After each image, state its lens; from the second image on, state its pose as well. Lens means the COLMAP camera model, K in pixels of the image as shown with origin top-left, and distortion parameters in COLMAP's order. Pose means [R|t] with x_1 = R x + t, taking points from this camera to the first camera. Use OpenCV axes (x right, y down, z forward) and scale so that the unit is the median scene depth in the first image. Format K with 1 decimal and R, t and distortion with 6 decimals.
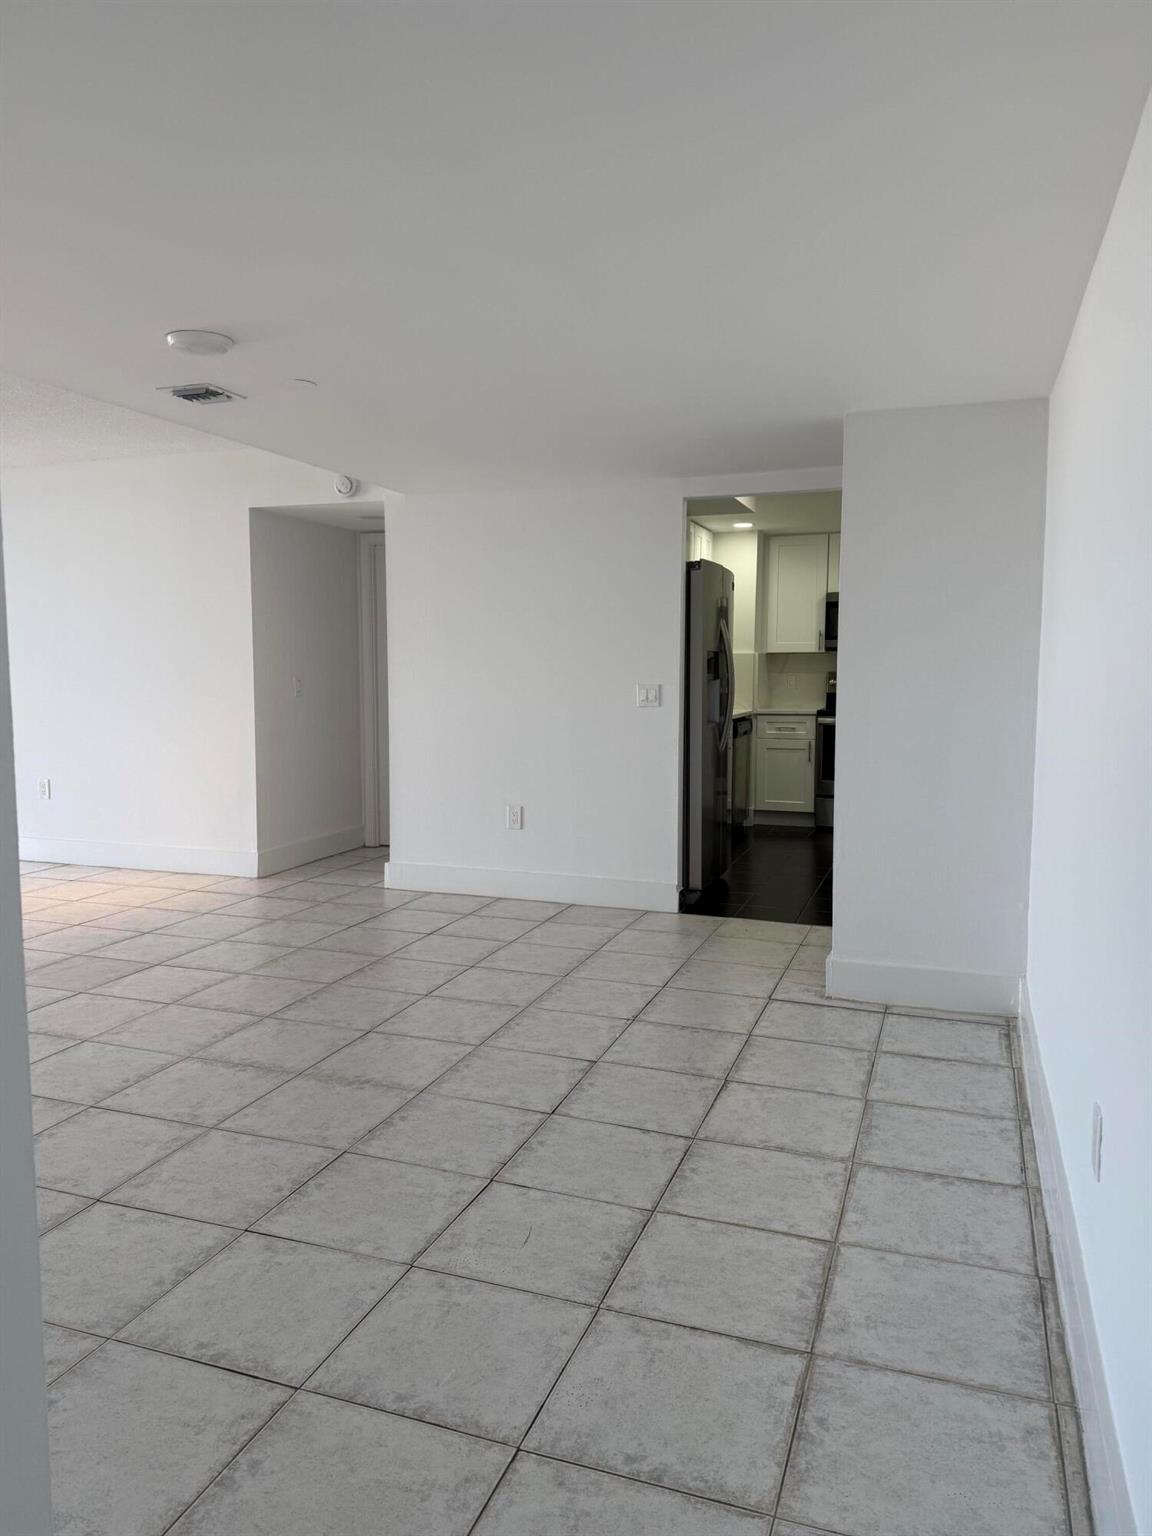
lens RADIAL K [[1091.3, 0, 568.3], [0, 1091.3, 771.3], [0, 0, 1]] dist [0.046575, -0.058645]
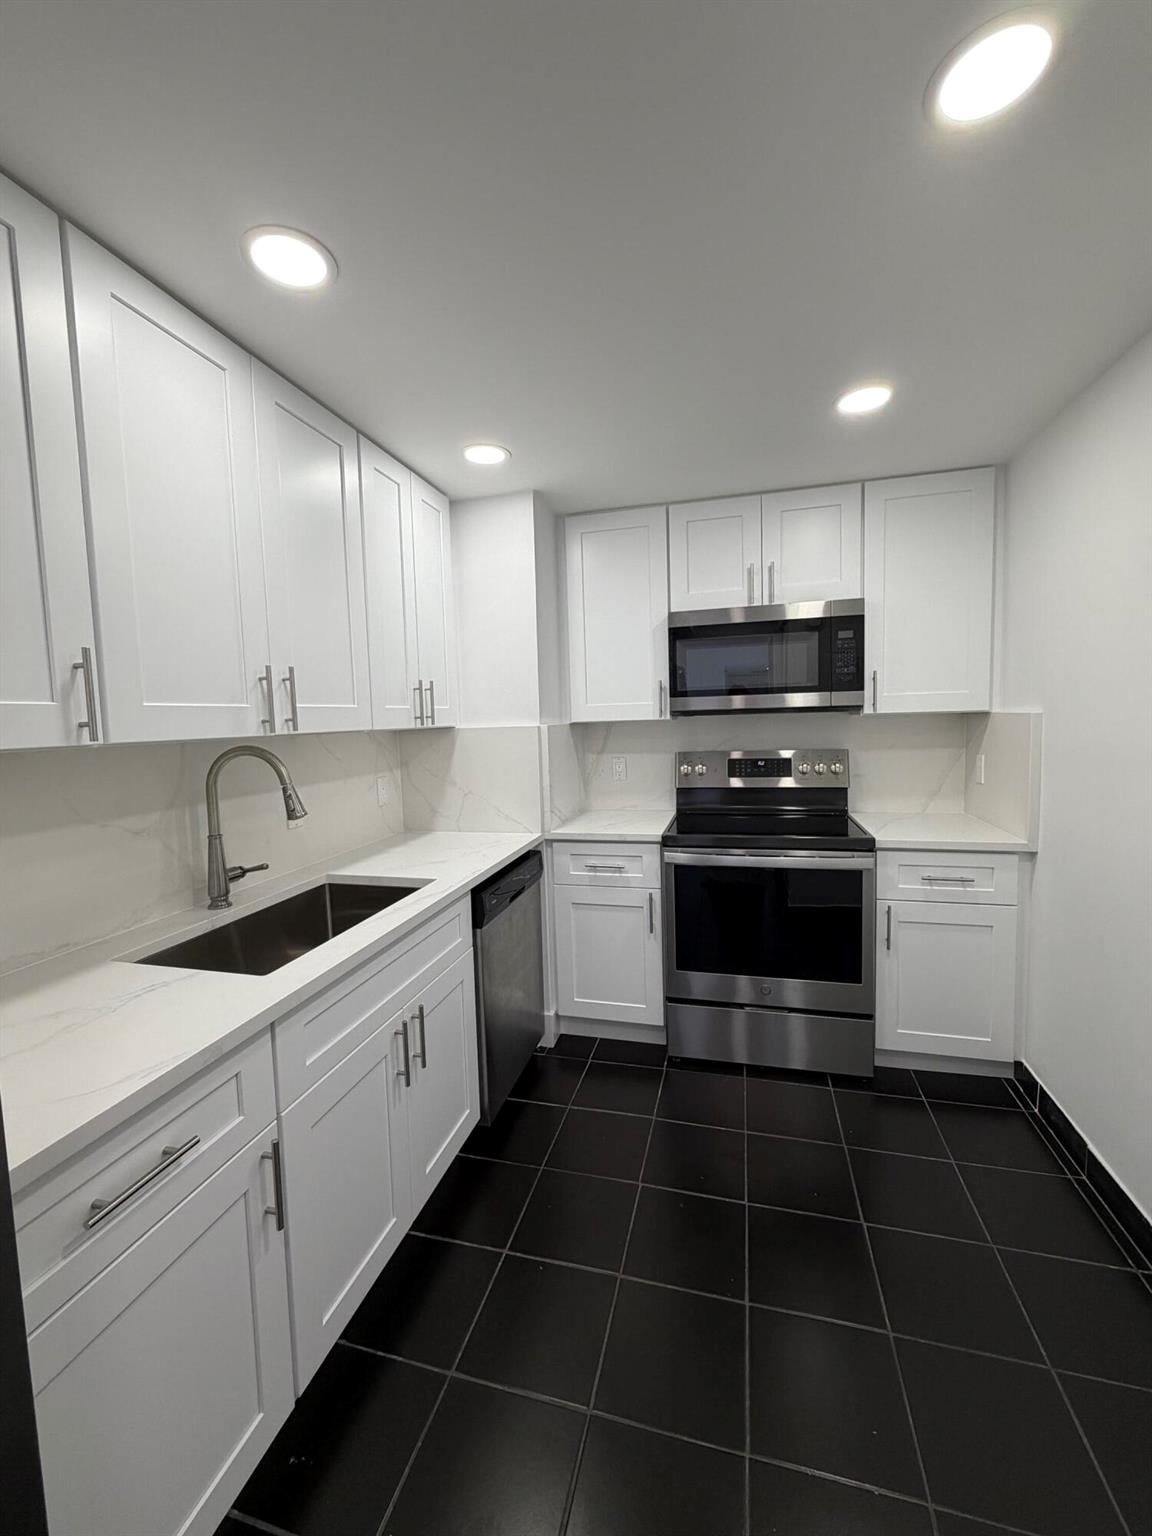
lens RADIAL K [[619.4, 0, 566.1], [0, 619.4, 760.3], [0, 0, 1]] dist [-0.001981, 0.001160]
pose [[0.996950, -0.036303, 0.069090, 0.113250], [0.038637, 0.998716, -0.032751, -0.057130], [-0.067813, 0.035321, 0.997073, 0.492221]]
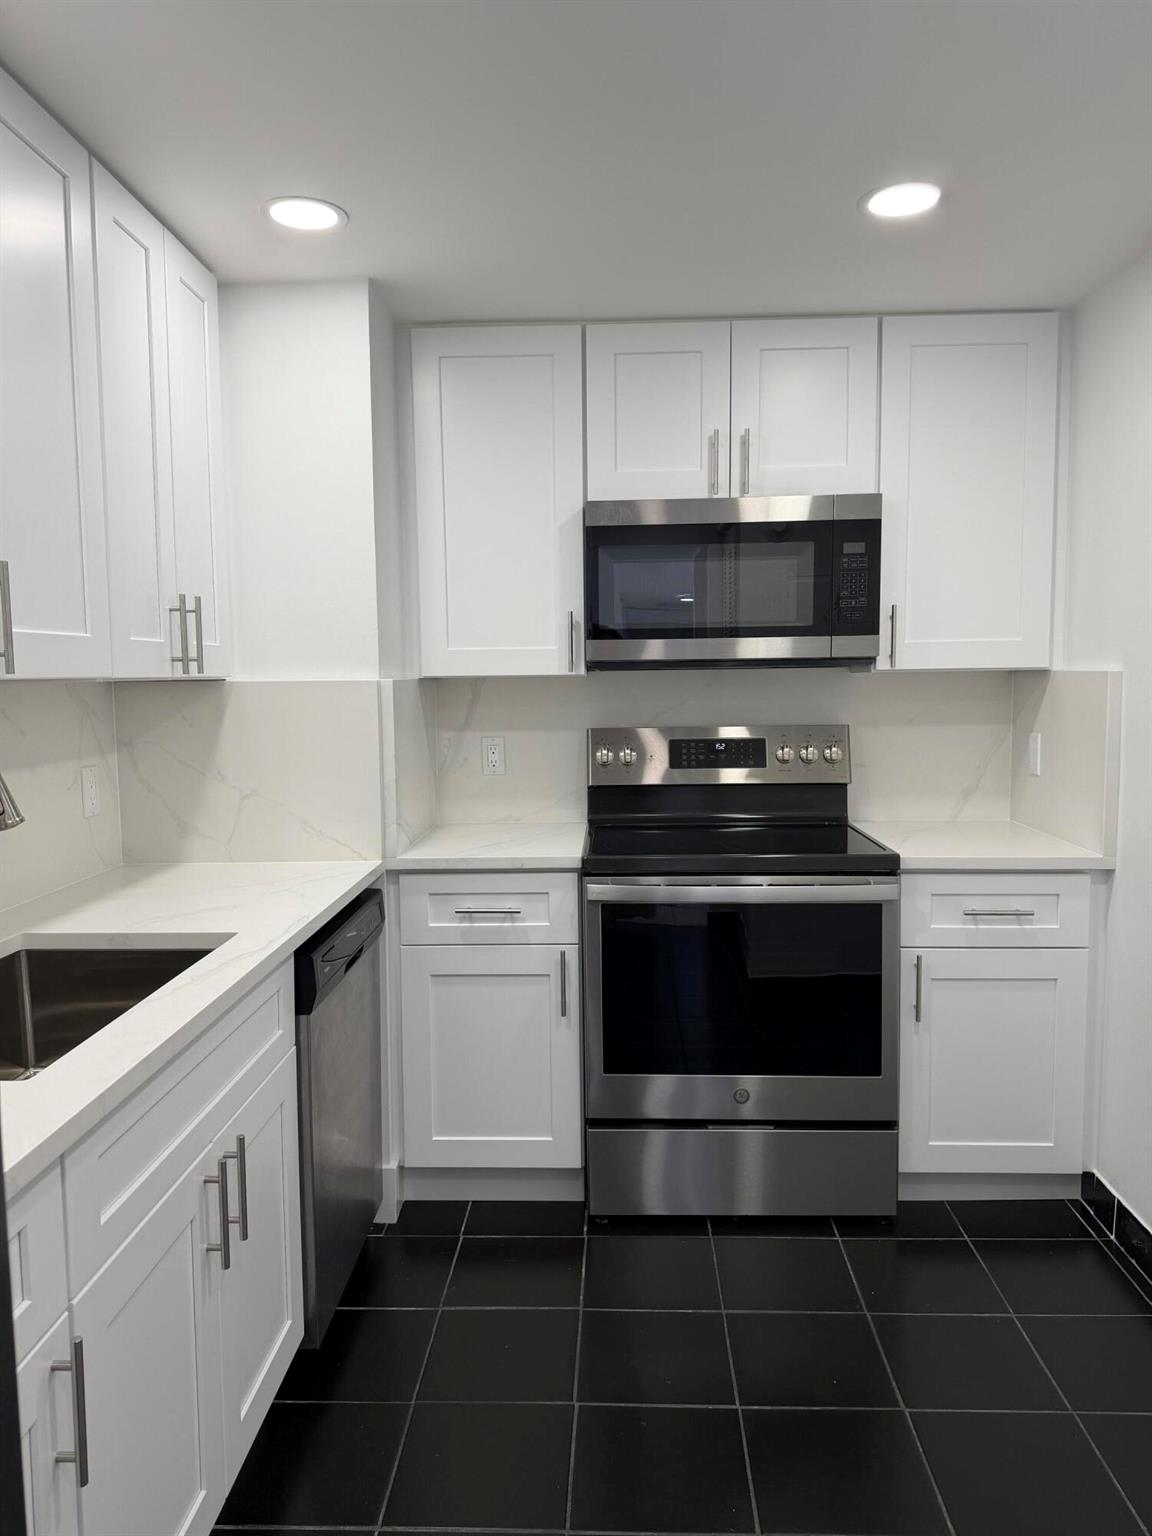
lens RADIAL K [[1091.3, 0, 573.4], [0, 1091.3, 759.4], [0, 0, 1]] dist [0.046575, -0.058645]
pose [[0.956176, -0.035274, 0.290660, 0.092347], [0.042667, 0.998906, -0.019137, -0.054127], [-0.289667, 0.030699, 0.956635, 0.480377]]
